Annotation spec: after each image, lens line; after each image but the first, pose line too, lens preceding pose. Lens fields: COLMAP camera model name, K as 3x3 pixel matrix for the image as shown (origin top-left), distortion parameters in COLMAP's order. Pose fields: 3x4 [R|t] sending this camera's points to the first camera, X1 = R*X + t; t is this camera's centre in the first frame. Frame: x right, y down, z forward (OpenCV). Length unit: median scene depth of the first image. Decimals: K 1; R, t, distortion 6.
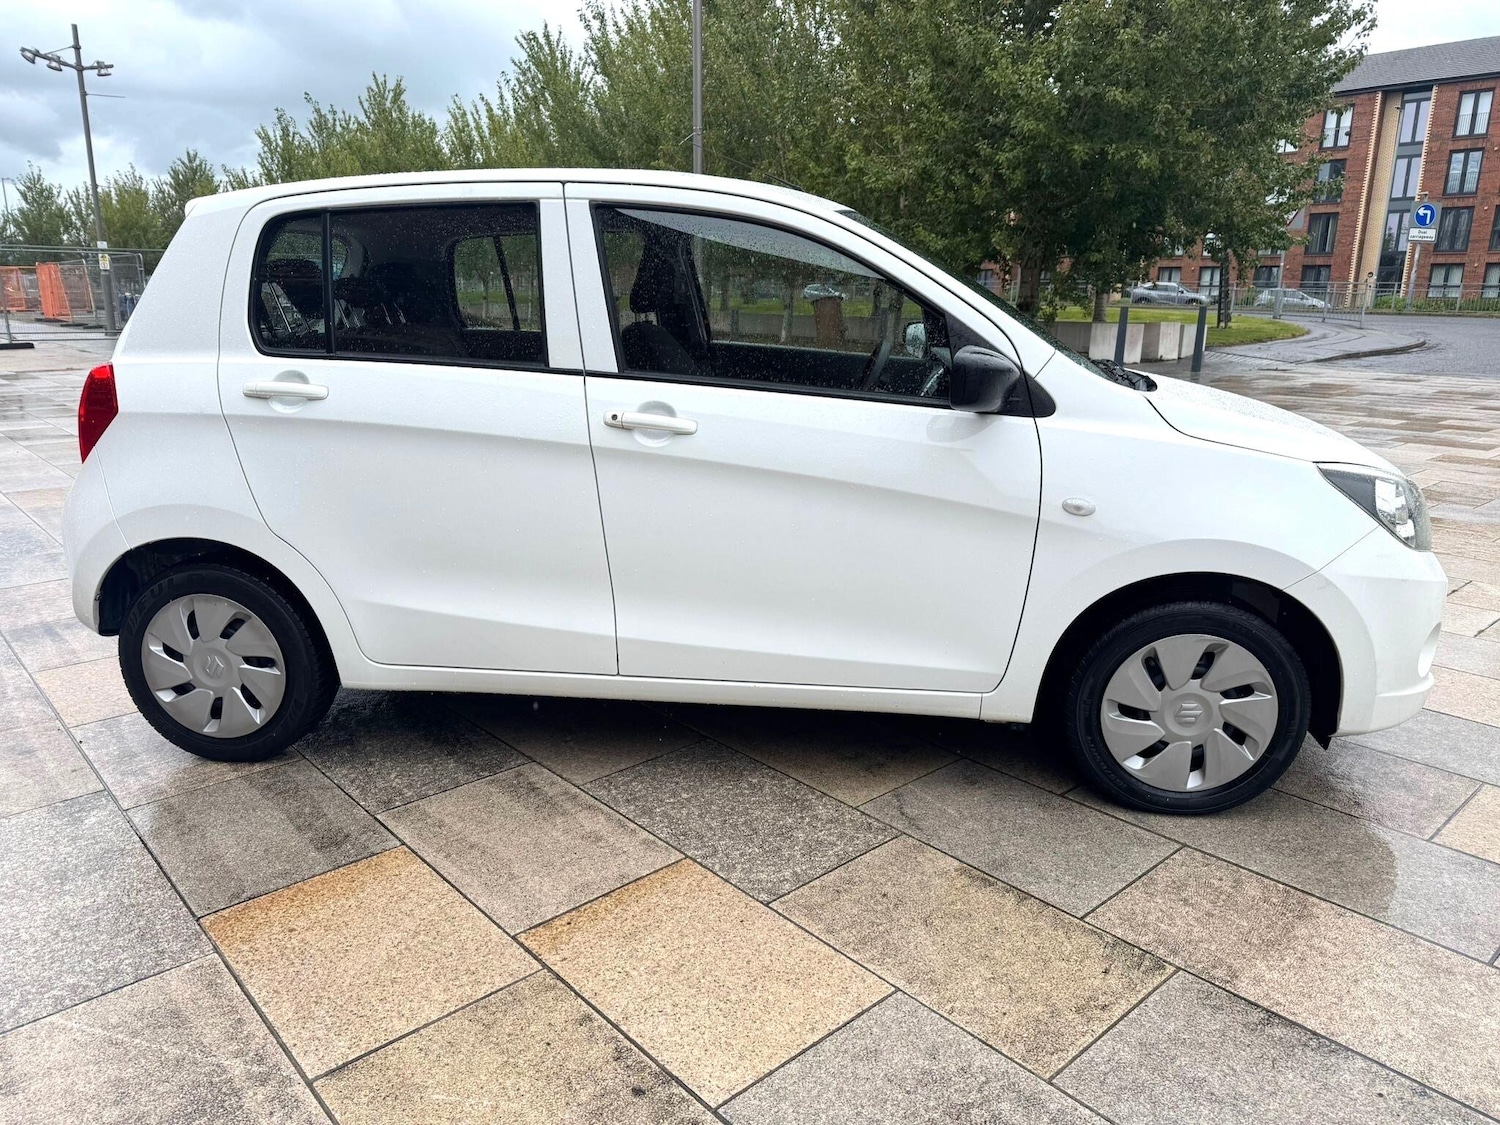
lens RADIAL K [[1061.5, 0, 749.6], [0, 1061.5, 551.9], [0, 0, 1]] dist [0.021284, -0.026853]
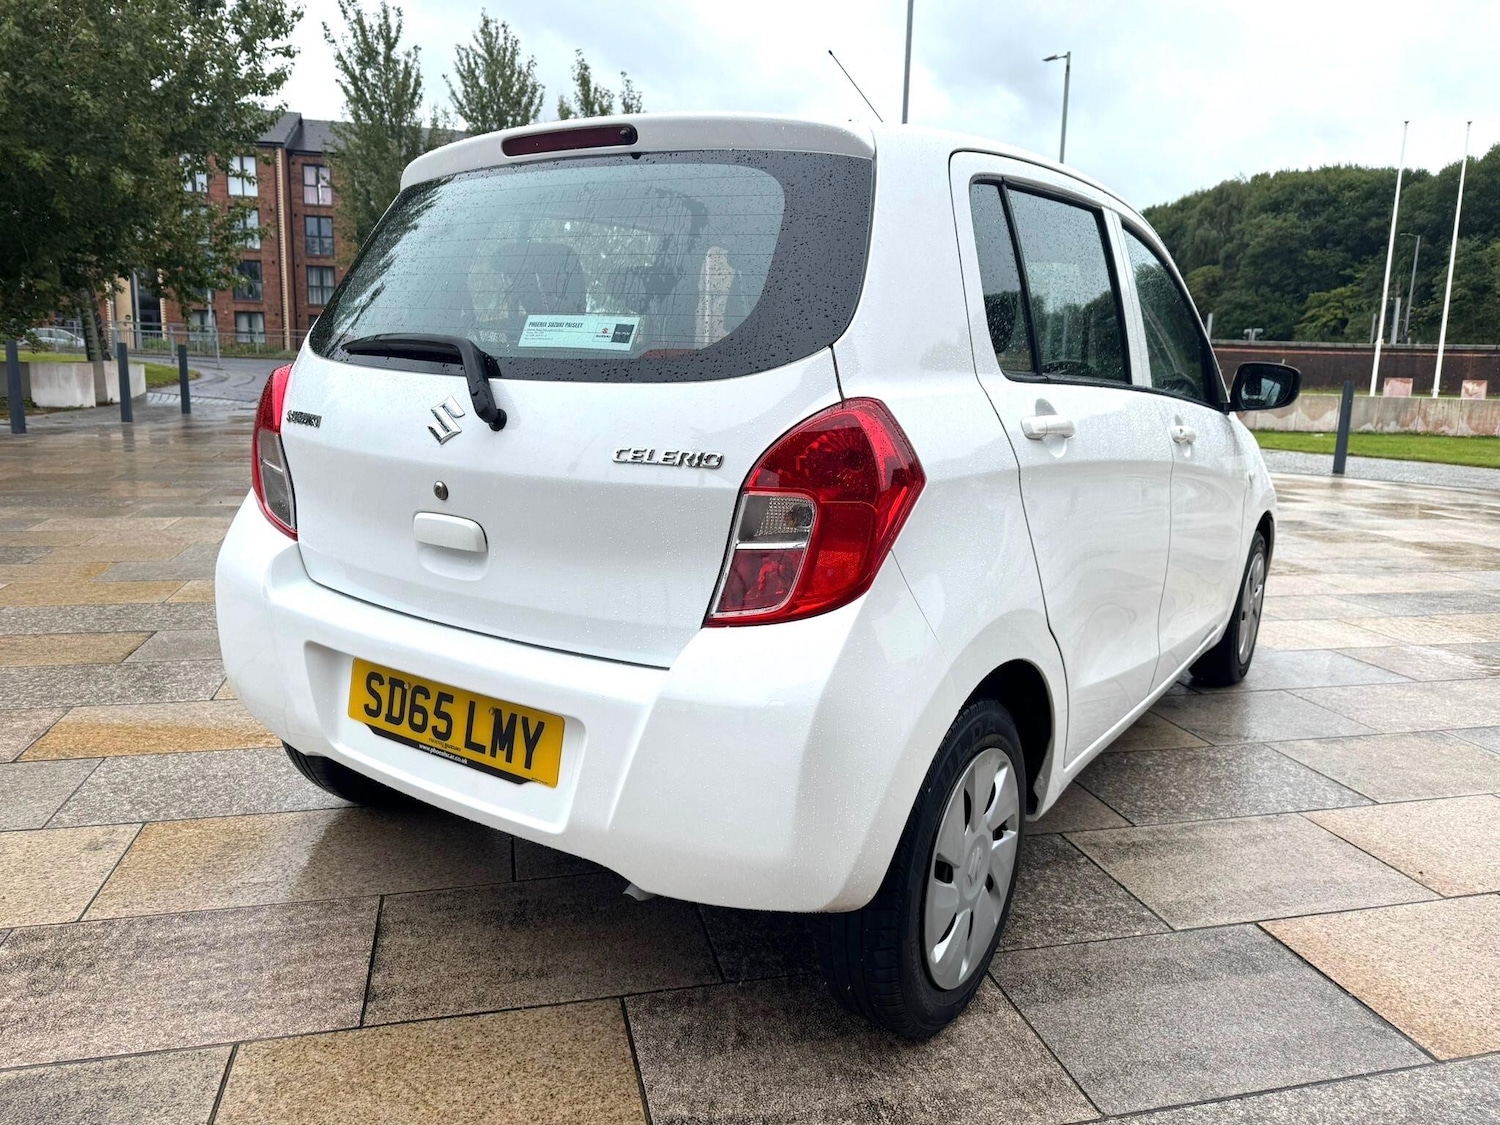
lens RADIAL K [[1061.5, 0, 747.8], [0, 1061.5, 558.2], [0, 0, 1]] dist [0.021284, -0.026853]
pose [[0.466827, -0.157178, 0.870269, -1.155570], [0.187016, 0.979369, 0.076564, -0.156482], [-0.864348, 0.127012, 0.486590, 0.831925]]
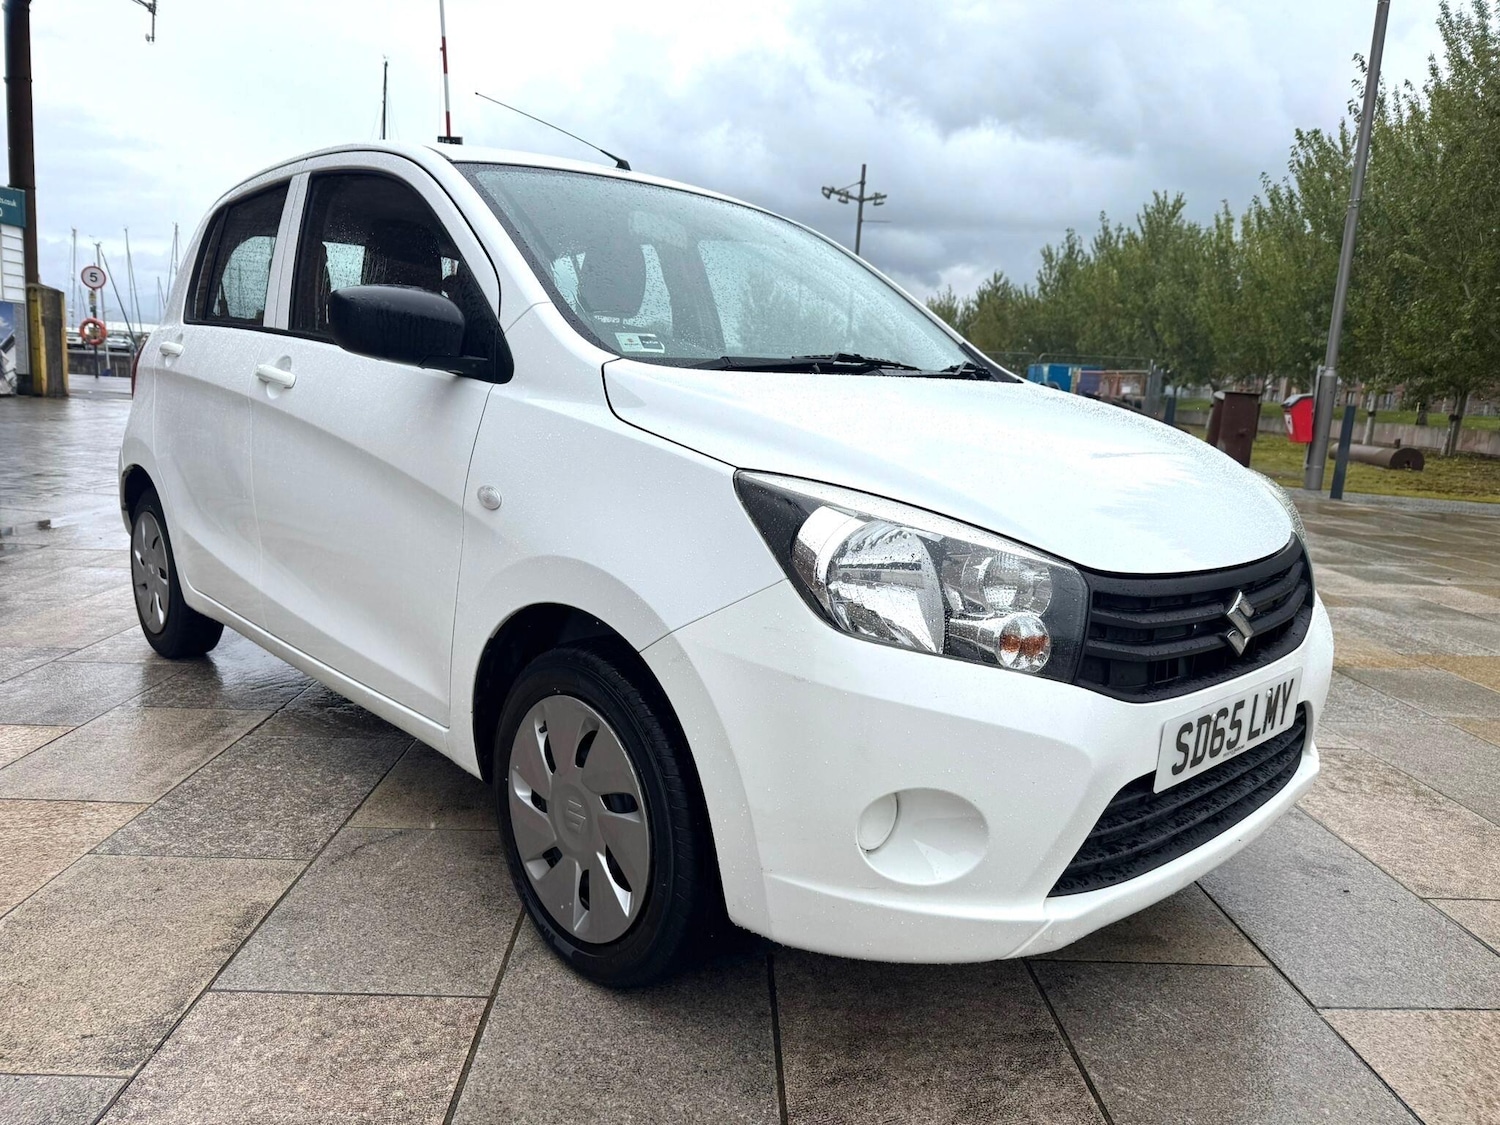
lens RADIAL K [[1061.5, 0, 750.3], [0, 1061.5, 558.5], [0, 0, 1]] dist [0.021284, -0.026853]
pose [[0.763384, 0.137647, -0.631109, 0.864304], [-0.198069, 0.979847, -0.025874, -0.015536], [0.614828, 0.144755, 0.775263, 0.491370]]
